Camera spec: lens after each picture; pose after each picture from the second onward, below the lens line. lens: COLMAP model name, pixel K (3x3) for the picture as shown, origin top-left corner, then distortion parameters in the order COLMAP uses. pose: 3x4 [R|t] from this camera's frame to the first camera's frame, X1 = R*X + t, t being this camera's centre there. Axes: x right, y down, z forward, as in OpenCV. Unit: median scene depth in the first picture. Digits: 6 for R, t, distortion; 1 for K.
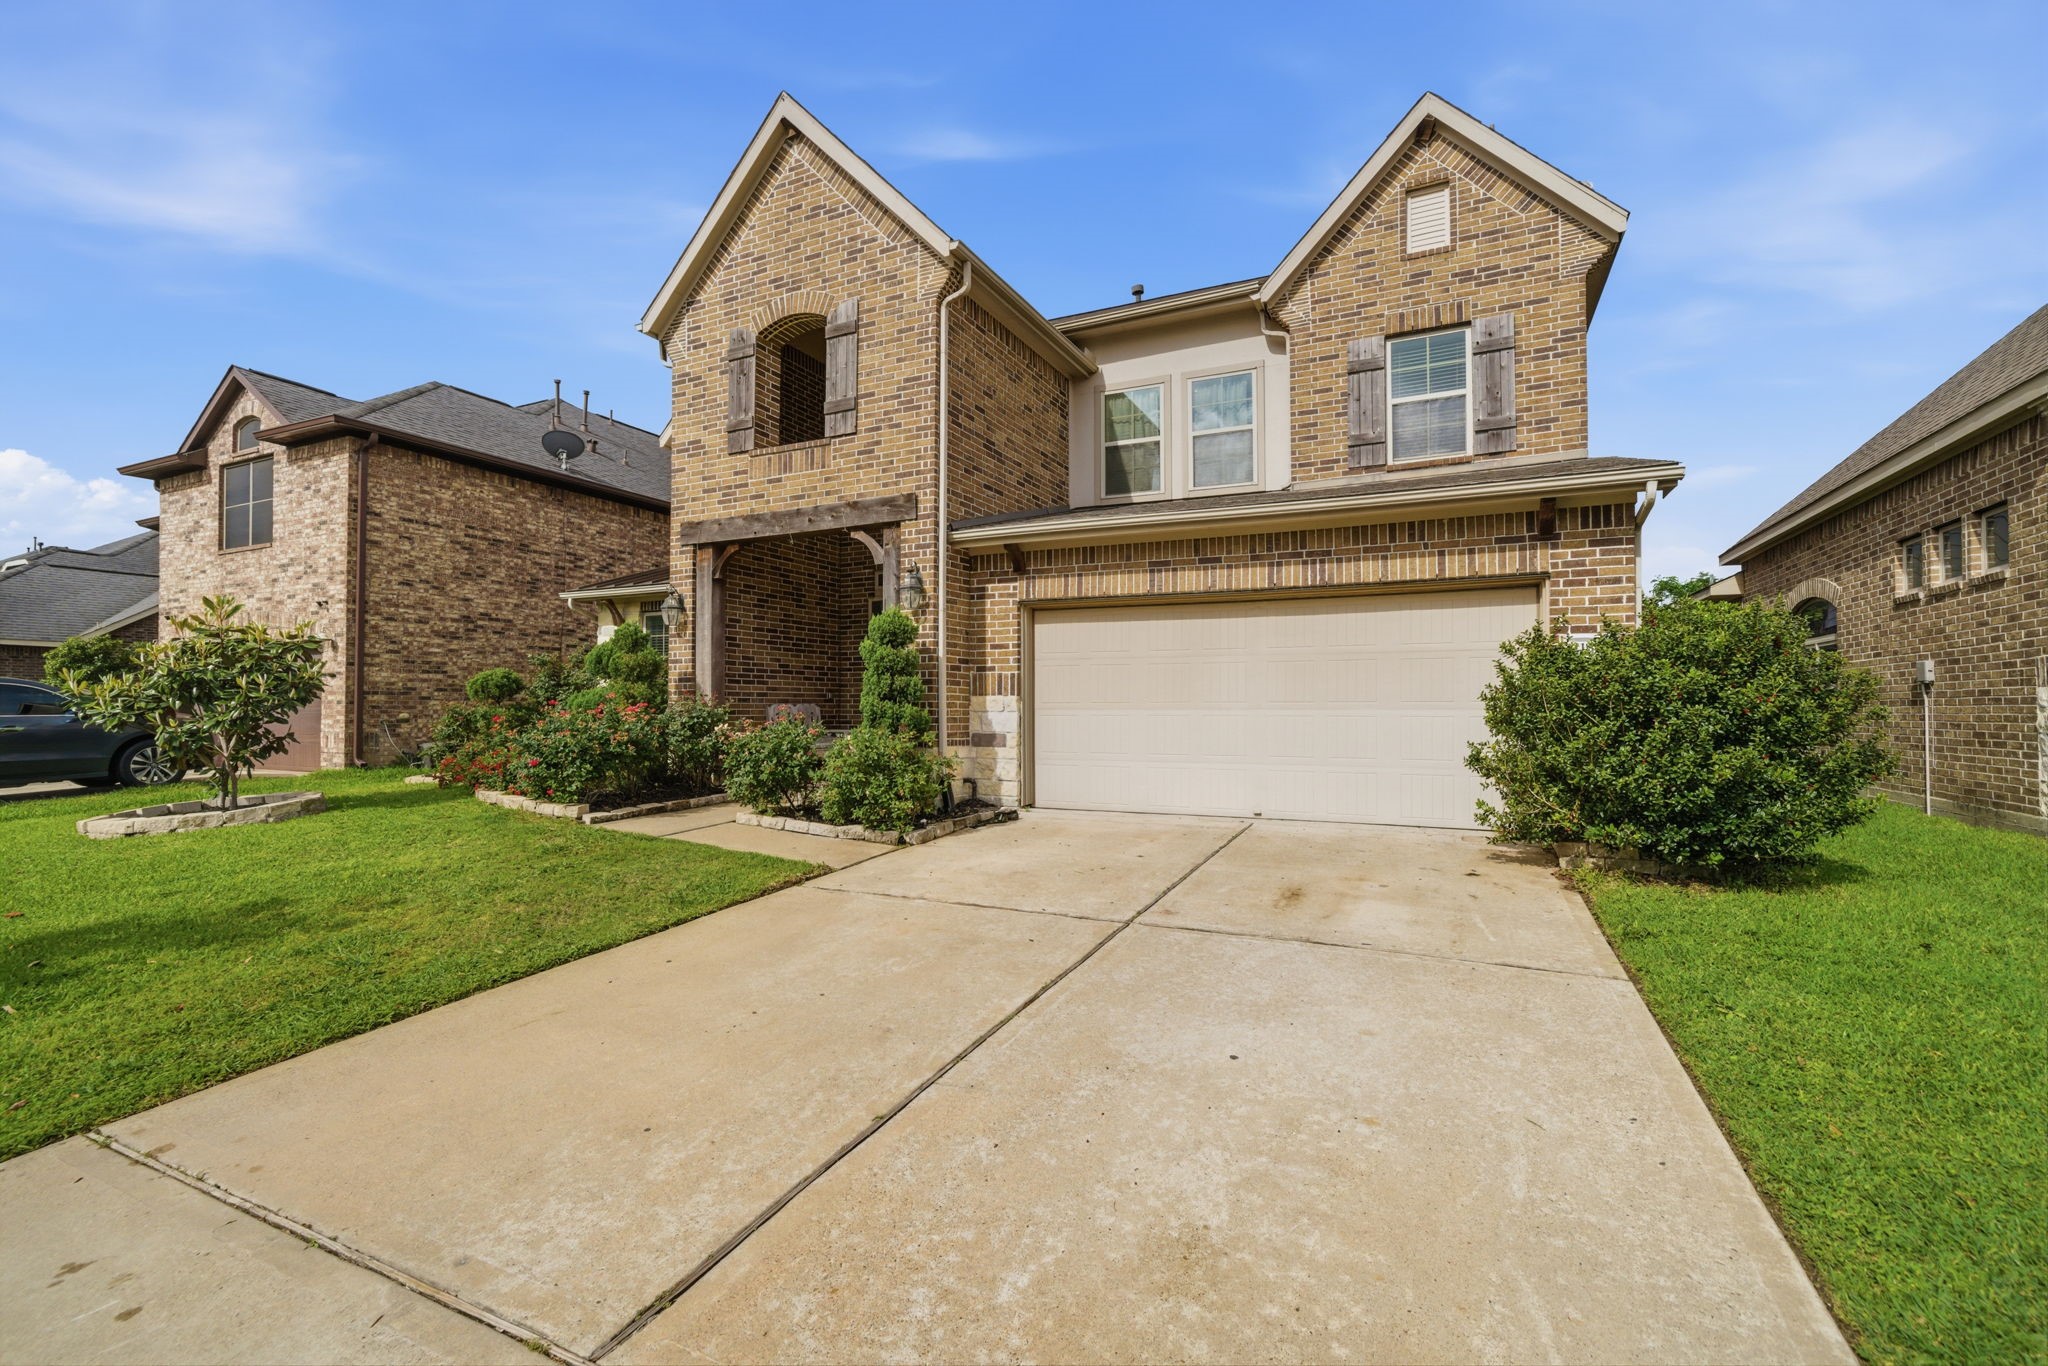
lens RADIAL K [[884.6, 0, 1024.6], [0, 884.6, 685.1], [0, 0, 1]] dist [-0.015218, 0.001285]
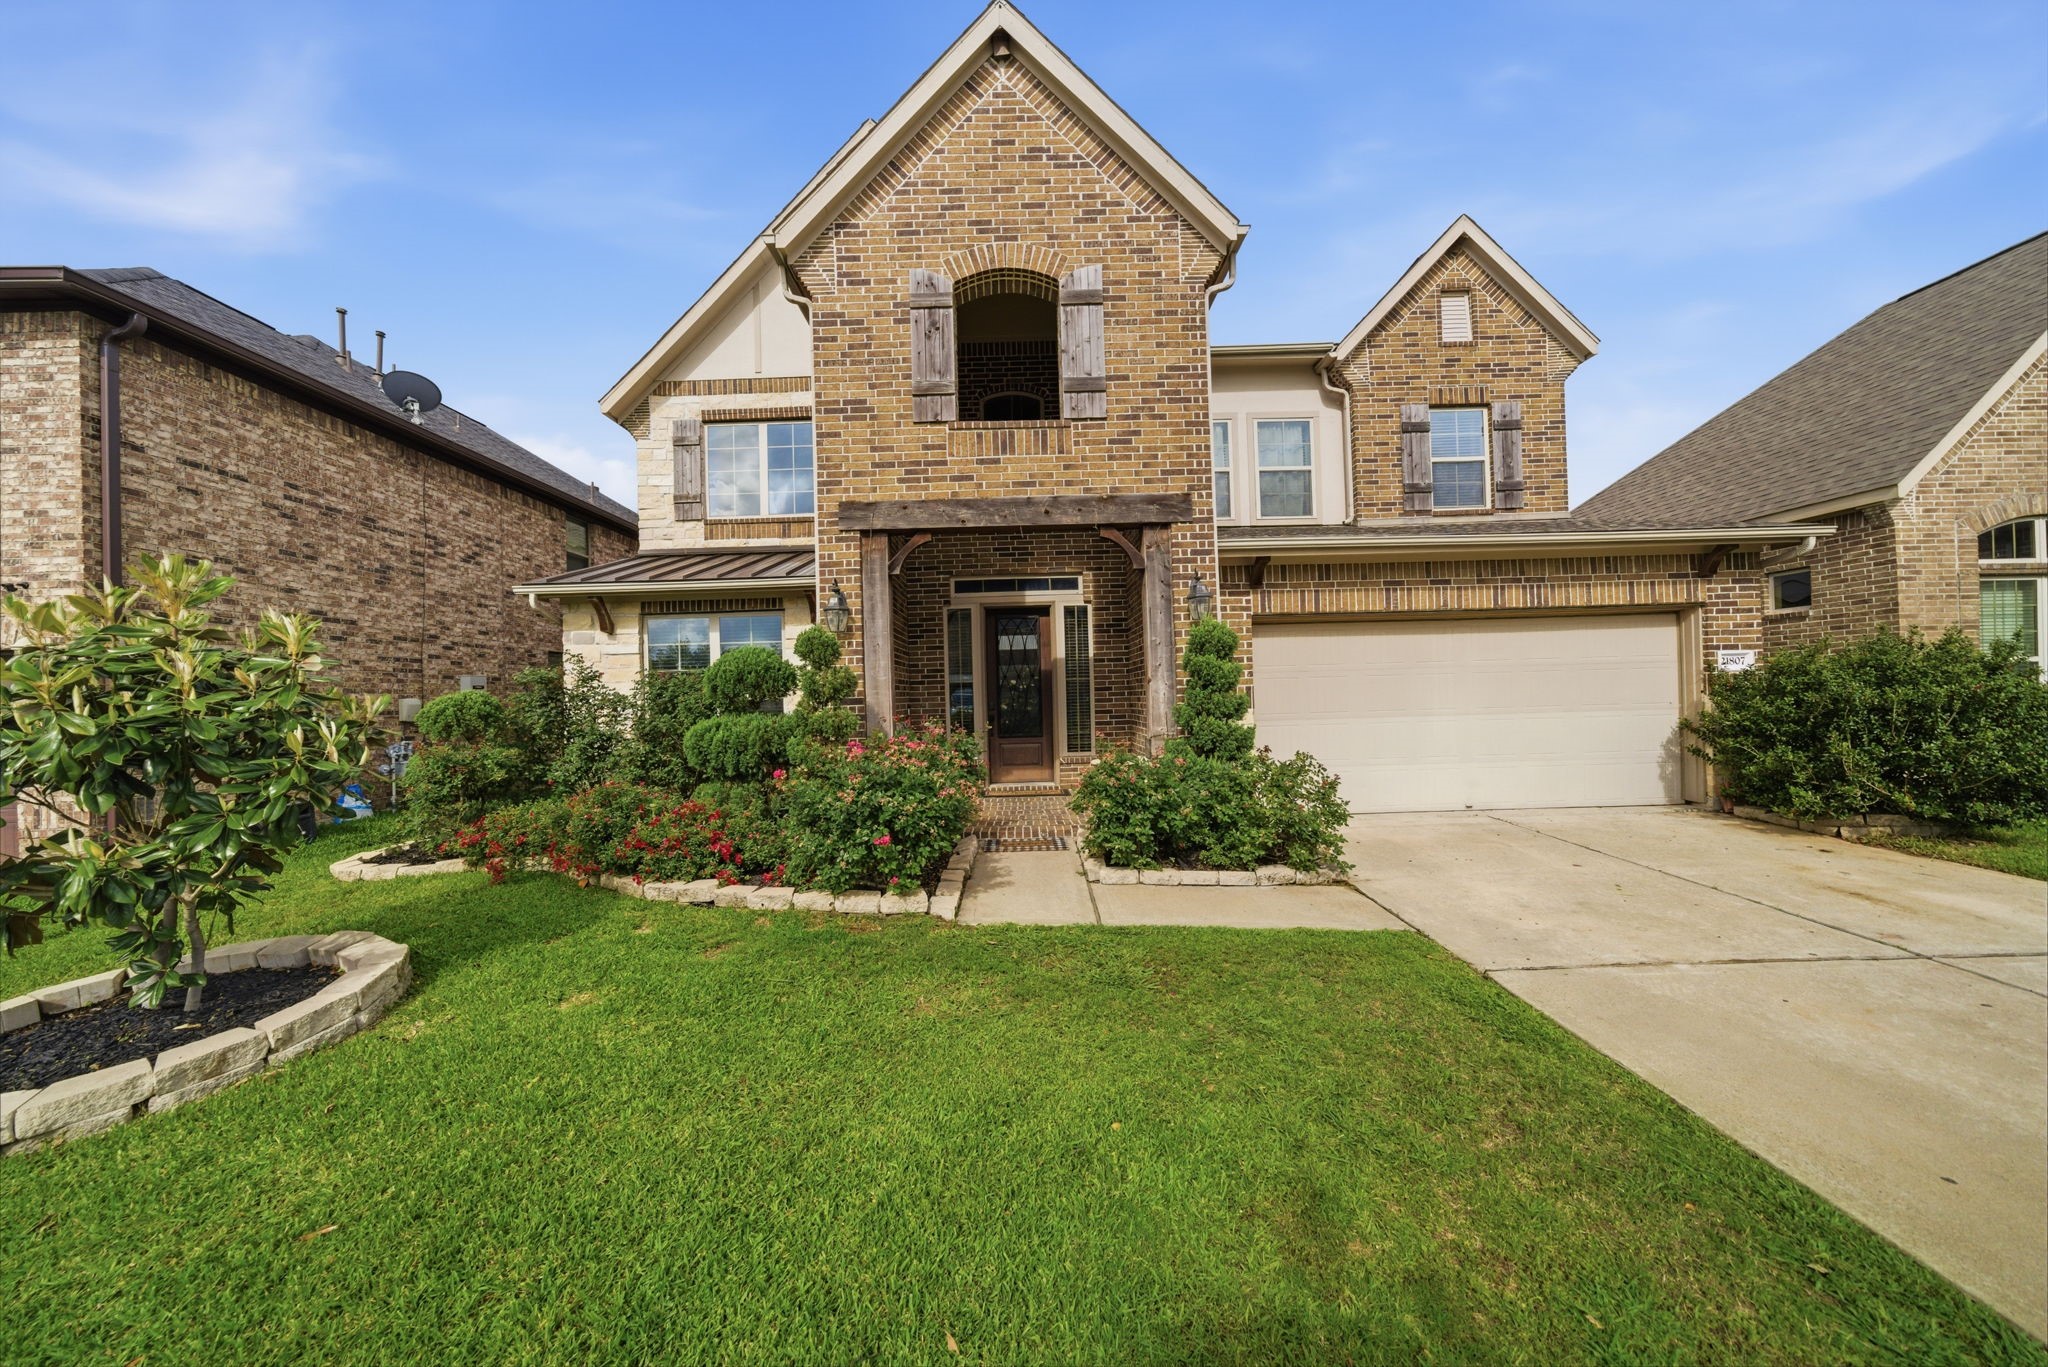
lens RADIAL K [[705.0, 0, 1027.9], [0, 705.0, 691.5], [0, 0, 1]] dist [-0.009260, -0.000011]
pose [[0.895339, -0.022087, 0.444837, -0.550806], [0.018520, 0.999752, 0.012364, -0.020851], [-0.445000, -0.002832, 0.895526, 0.381823]]
